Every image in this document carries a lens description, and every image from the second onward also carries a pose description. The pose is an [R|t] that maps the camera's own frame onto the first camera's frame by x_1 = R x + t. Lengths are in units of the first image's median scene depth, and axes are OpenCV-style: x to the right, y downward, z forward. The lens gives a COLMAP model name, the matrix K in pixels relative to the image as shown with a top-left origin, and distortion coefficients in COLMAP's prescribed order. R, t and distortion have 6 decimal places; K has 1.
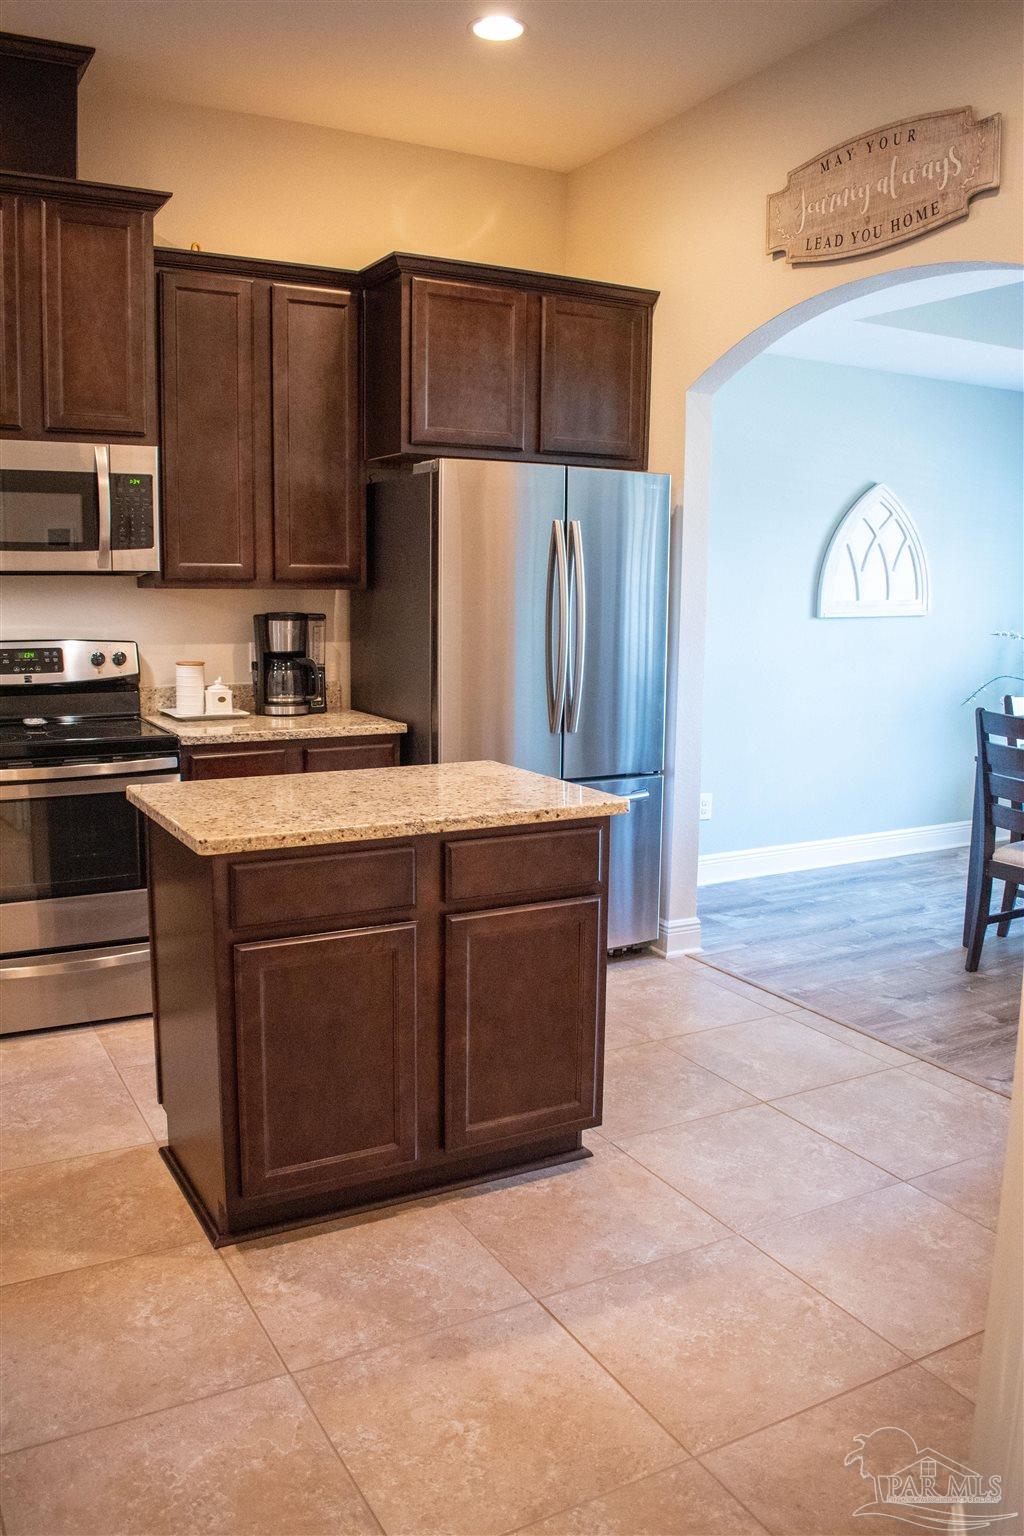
lens RADIAL K [[1211.3, 0, 512.0], [0, 1211.3, 768.0], [0, 0, 1]] dist [-0.087731, 0.004332]
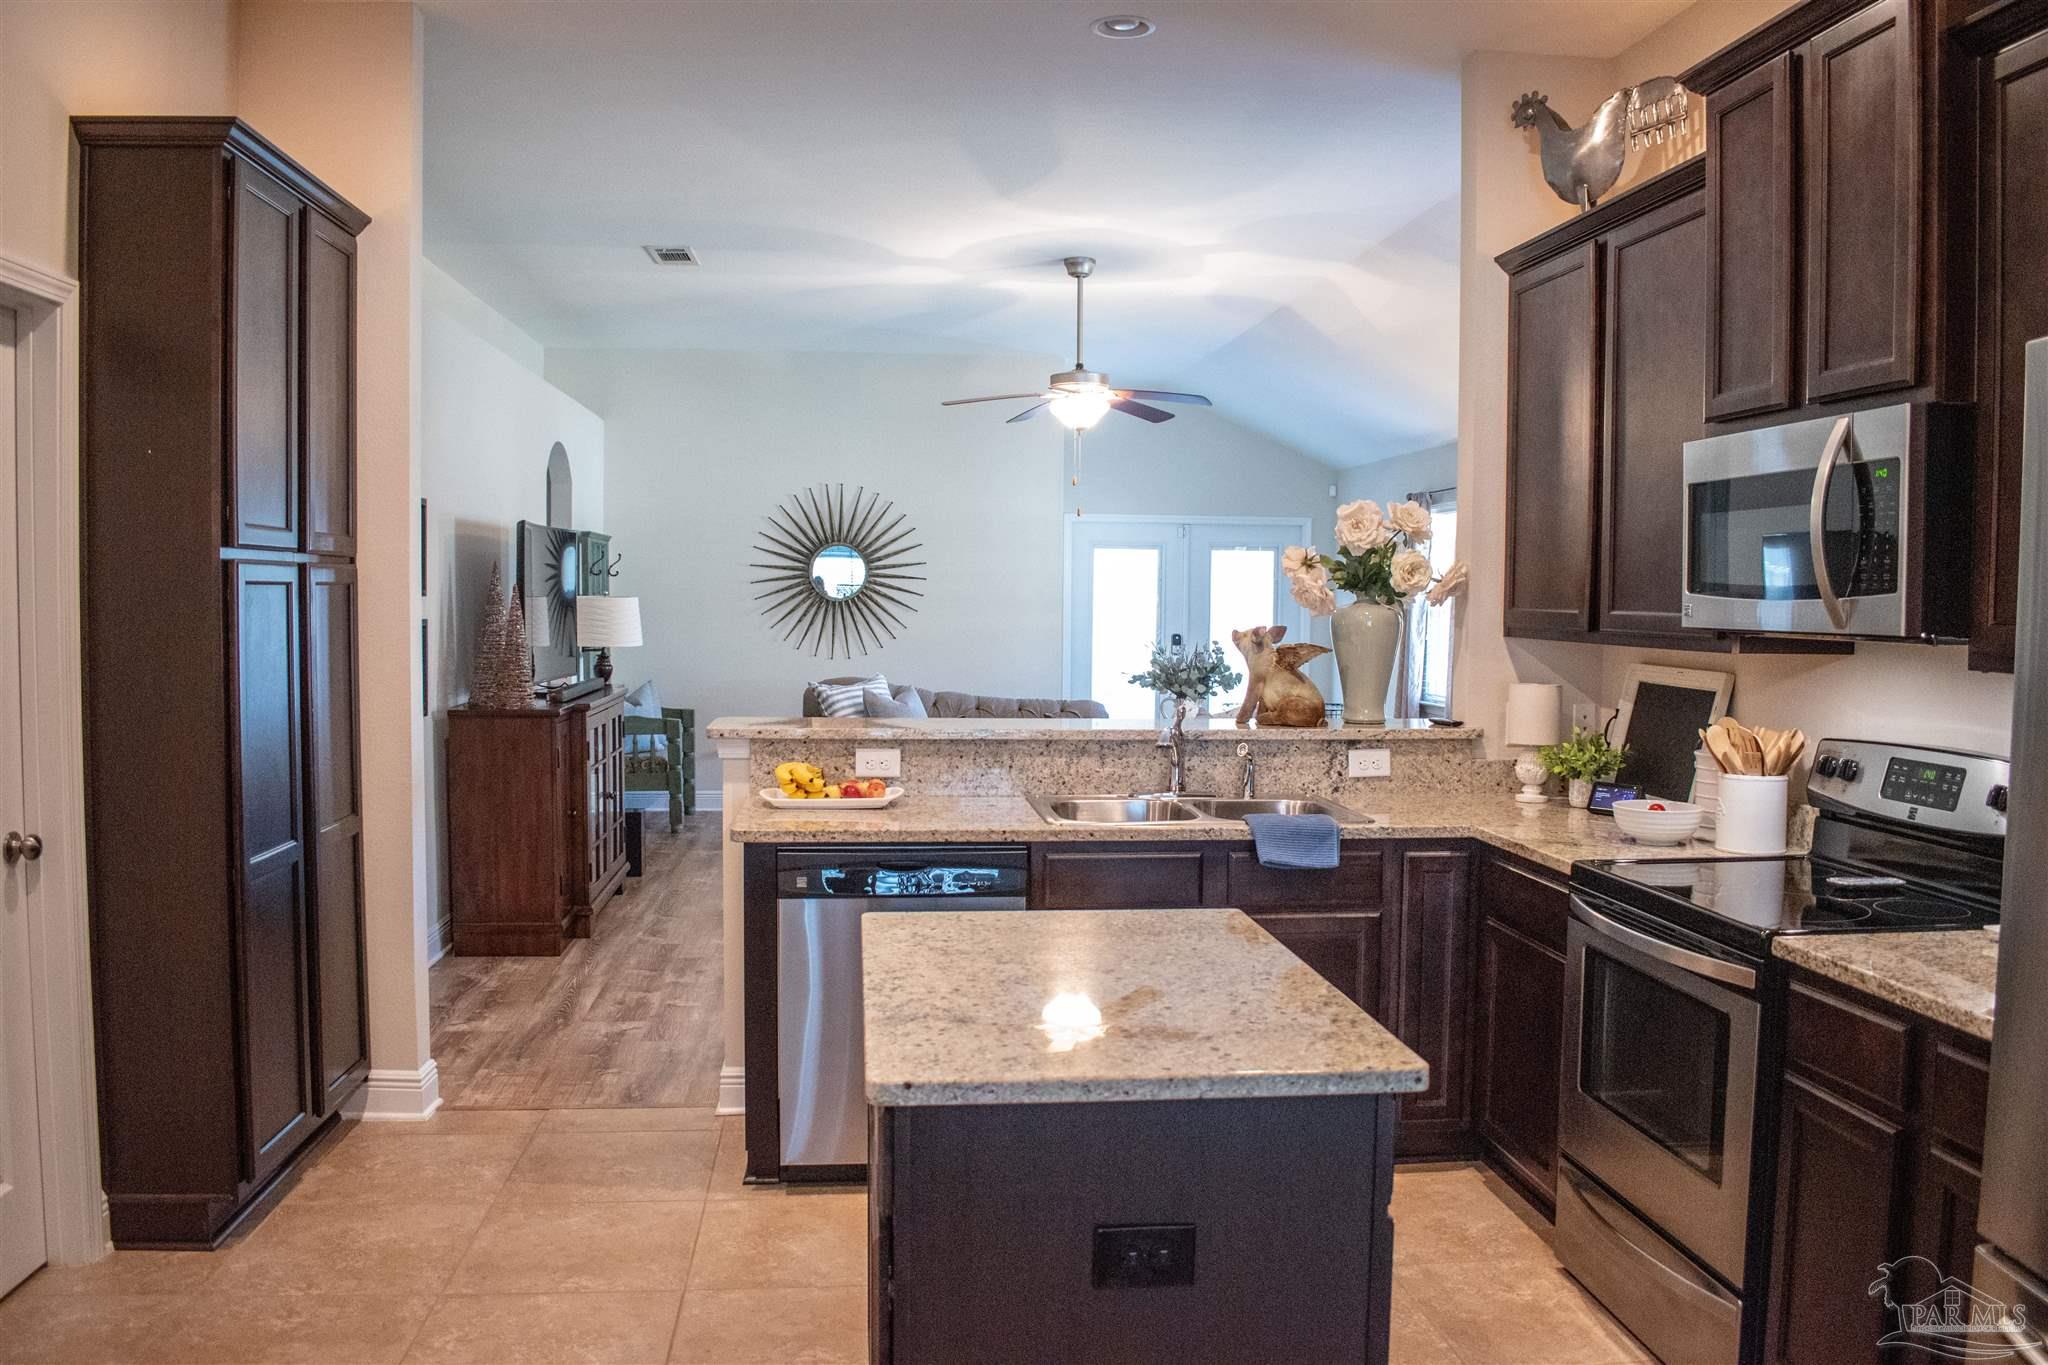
lens RADIAL K [[1615.1, 0, 1032.5], [0, 1615.1, 670.0], [0, 0, 1]] dist [-0.087731, 0.004332]
pose [[-0.389805, 0.029409, -0.920428, 0.470342], [-0.152708, 0.983588, 0.096100, -0.150642], [0.908147, 0.178017, -0.378917, 0.876338]]
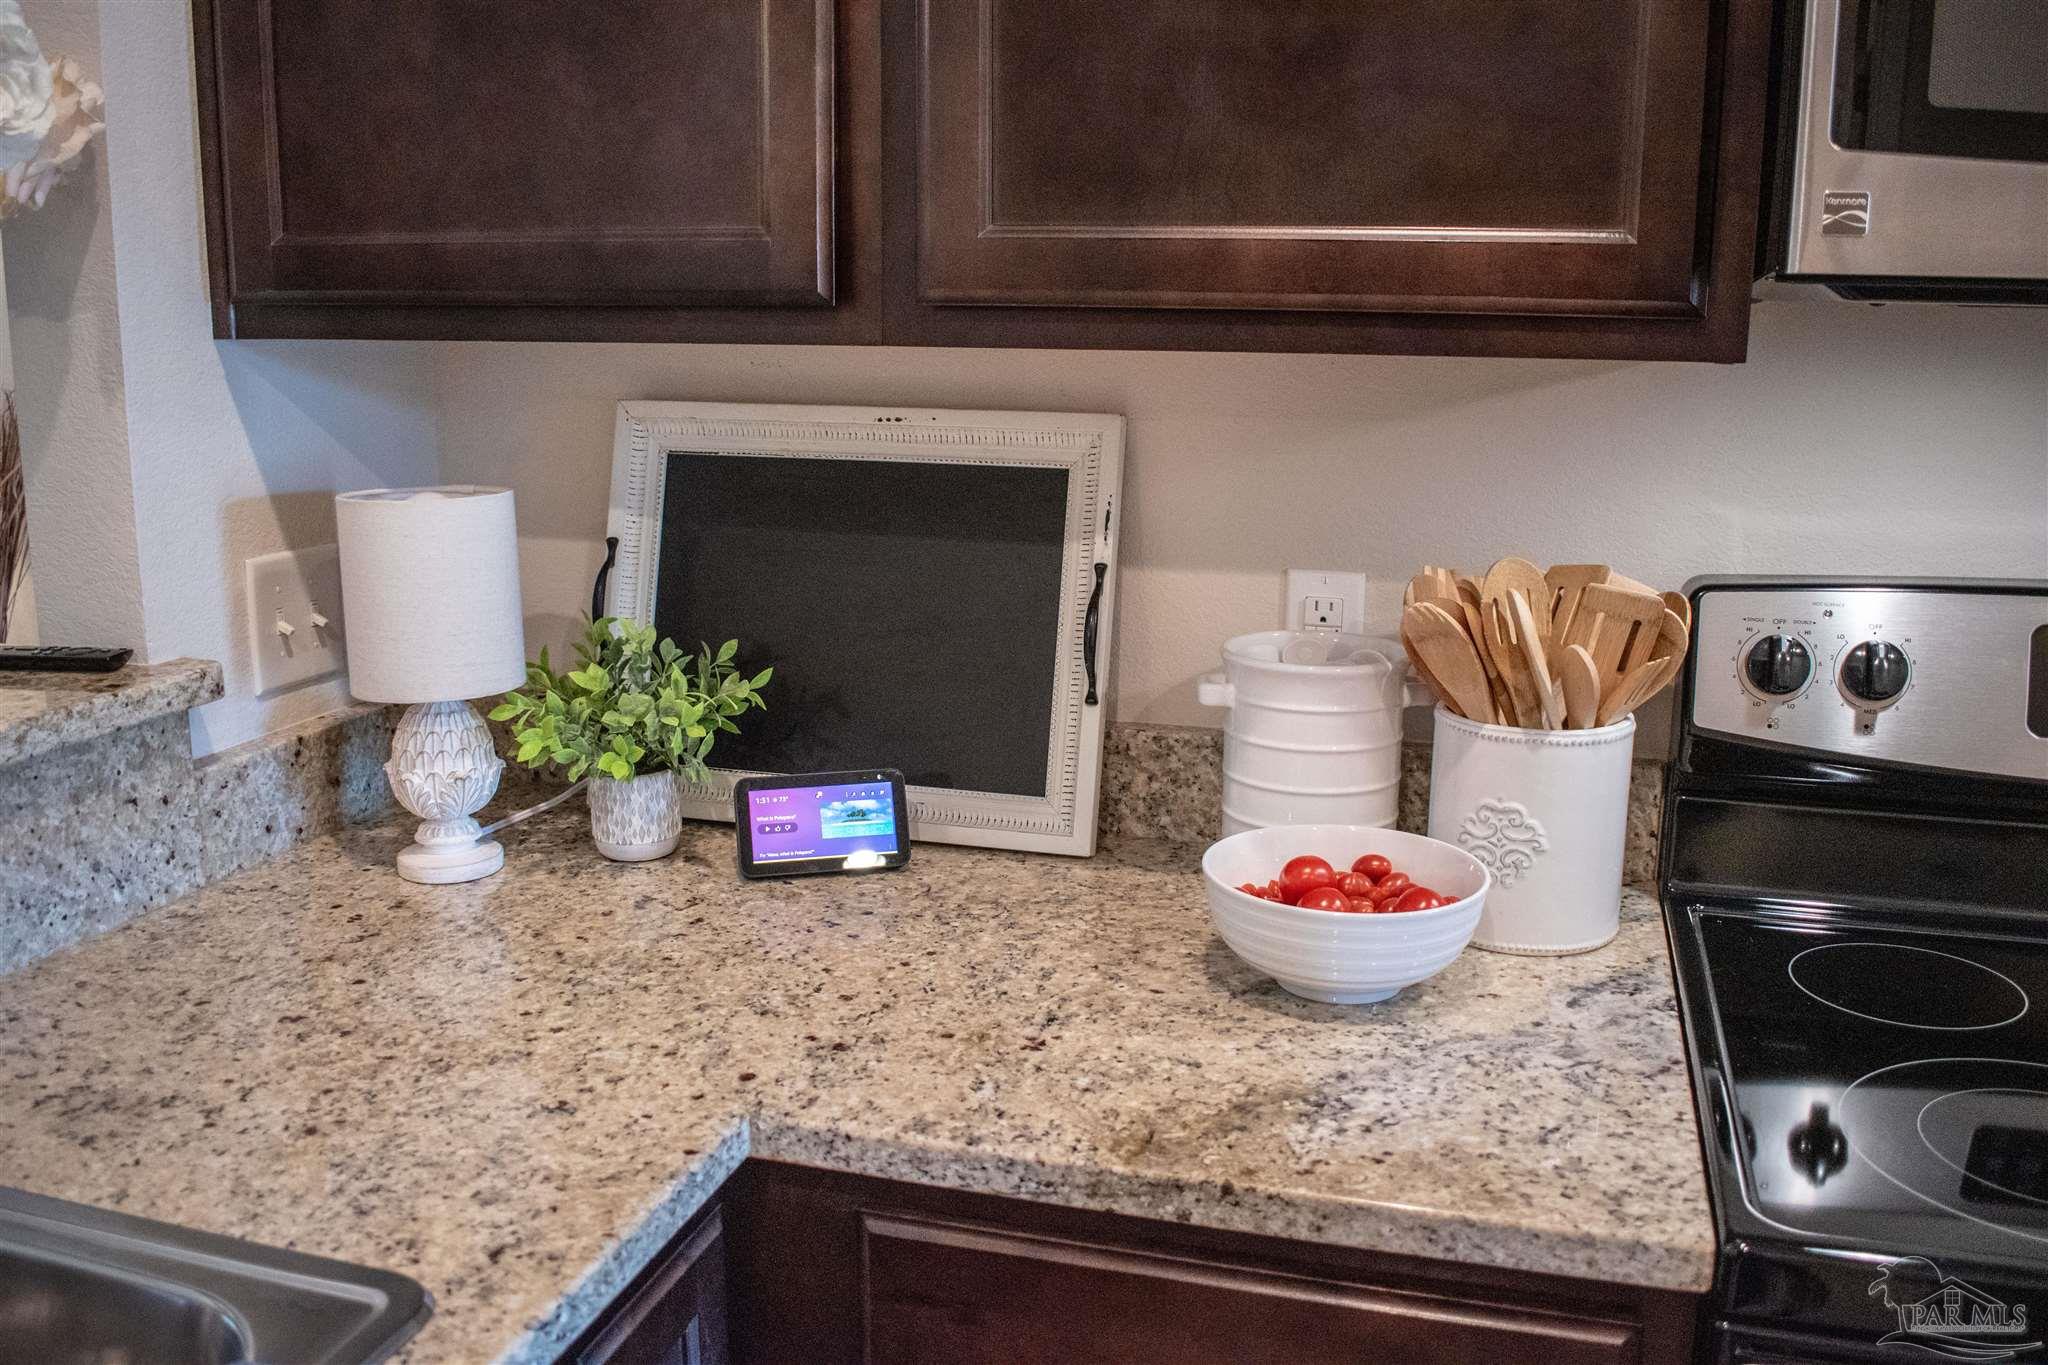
lens RADIAL K [[1801.7, 0, 1024.0], [0, 1801.7, 682.5], [0, 0, 1]] dist [-0.075077, -0.000885]
pose [[0.704887, 0.142659, -0.694826, -0.329309], [-0.106581, 0.989747, 0.095087, -0.097287], [0.701267, 0.007029, 0.712864, 0.600360]]
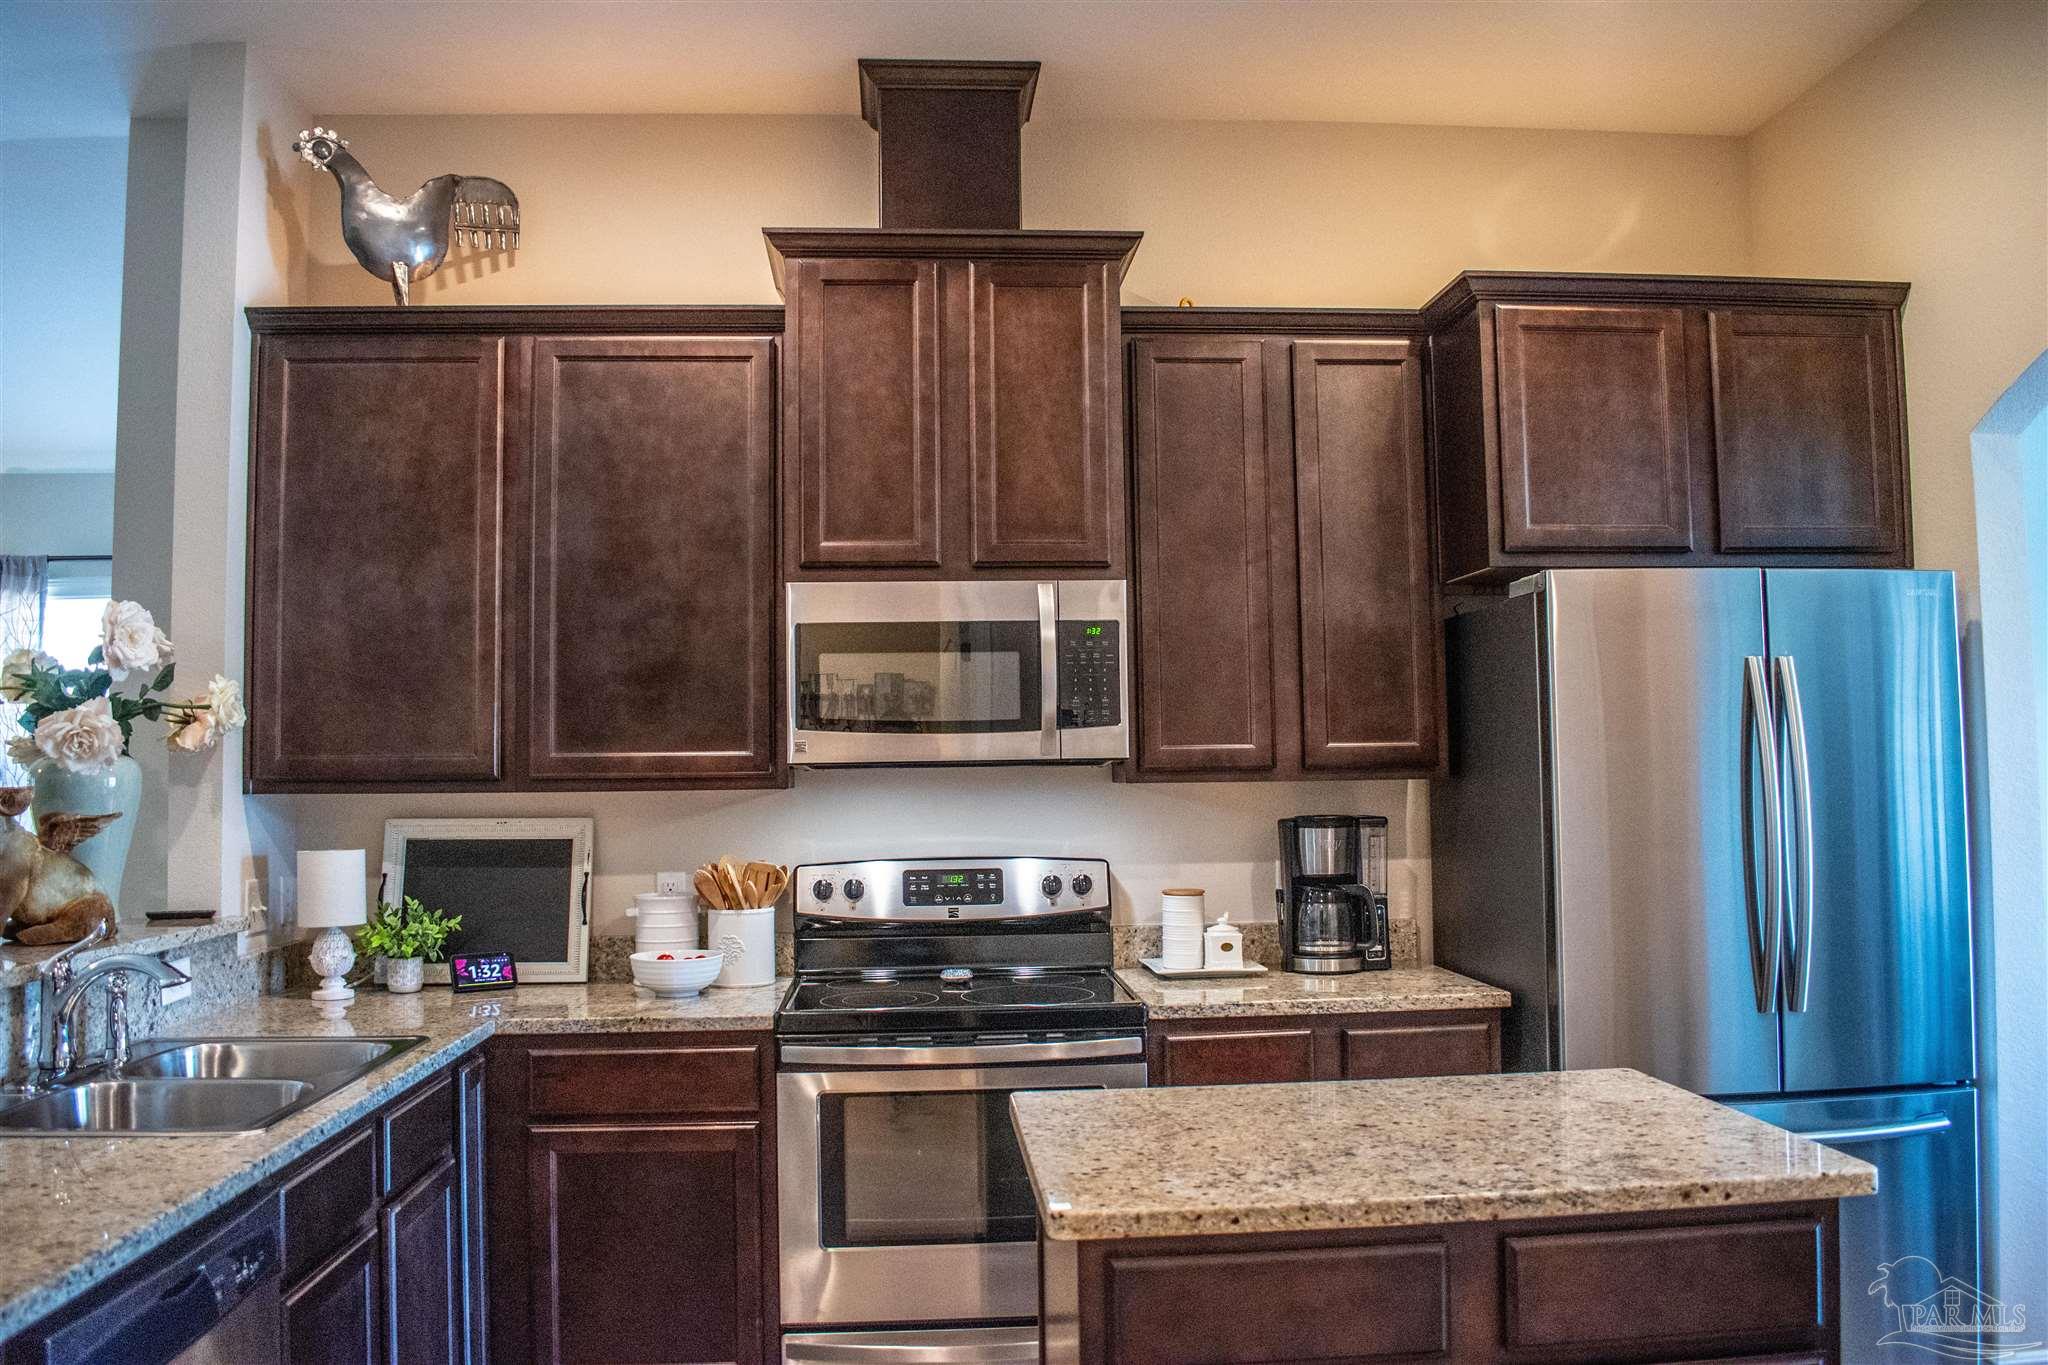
lens RADIAL K [[1615.1, 0, 1032.5], [0, 1615.1, 670.0], [0, 0, 1]] dist [-0.087731, 0.004332]
pose [[0.908986, -0.050375, -0.413772, 0.038107], [-0.038570, 0.978246, -0.203830, -0.022385], [0.415039, 0.201238, 0.887269, 0.143344]]
